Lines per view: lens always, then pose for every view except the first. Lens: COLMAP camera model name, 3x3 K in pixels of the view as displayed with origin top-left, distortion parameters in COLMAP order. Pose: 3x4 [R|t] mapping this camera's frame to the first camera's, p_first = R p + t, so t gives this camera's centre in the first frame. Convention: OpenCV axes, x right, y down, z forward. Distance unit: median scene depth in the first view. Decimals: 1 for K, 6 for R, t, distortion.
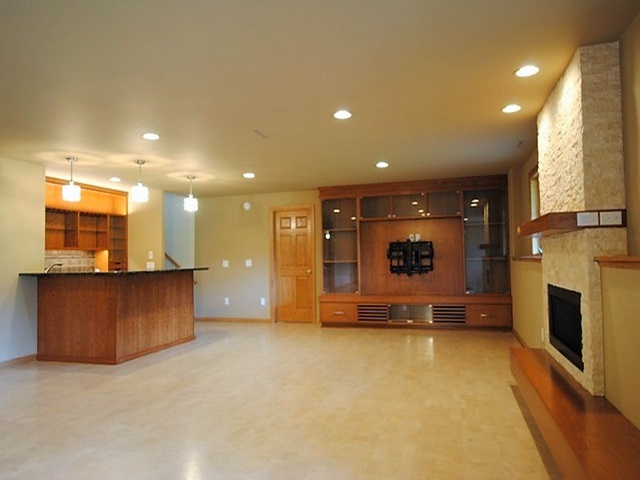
lens RADIAL K [[415.6, 0, 320.4], [0, 415.6, 240.3], [0, 0, 1]] dist [-0.002140, -0.000535]
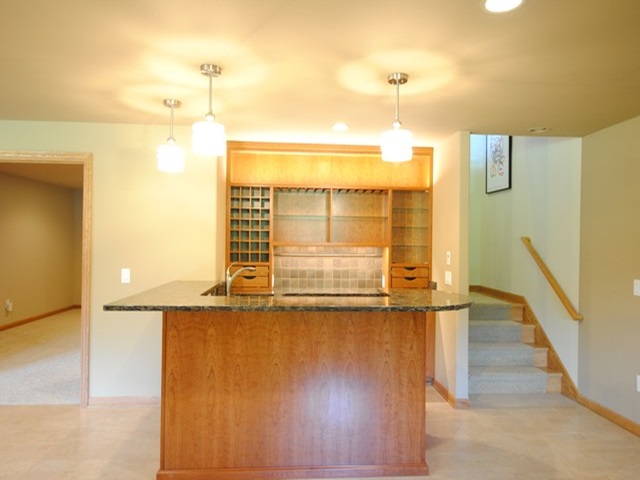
lens RADIAL K [[415.6, 0, 318.8], [0, 415.6, 242.0], [0, 0, 1]] dist [-0.002140, -0.000535]
pose [[0.343444, 0.023091, -0.938889, 0.034466], [0.017112, 0.999378, 0.030838, -0.004197], [0.939017, -0.026657, 0.342835, 0.720828]]
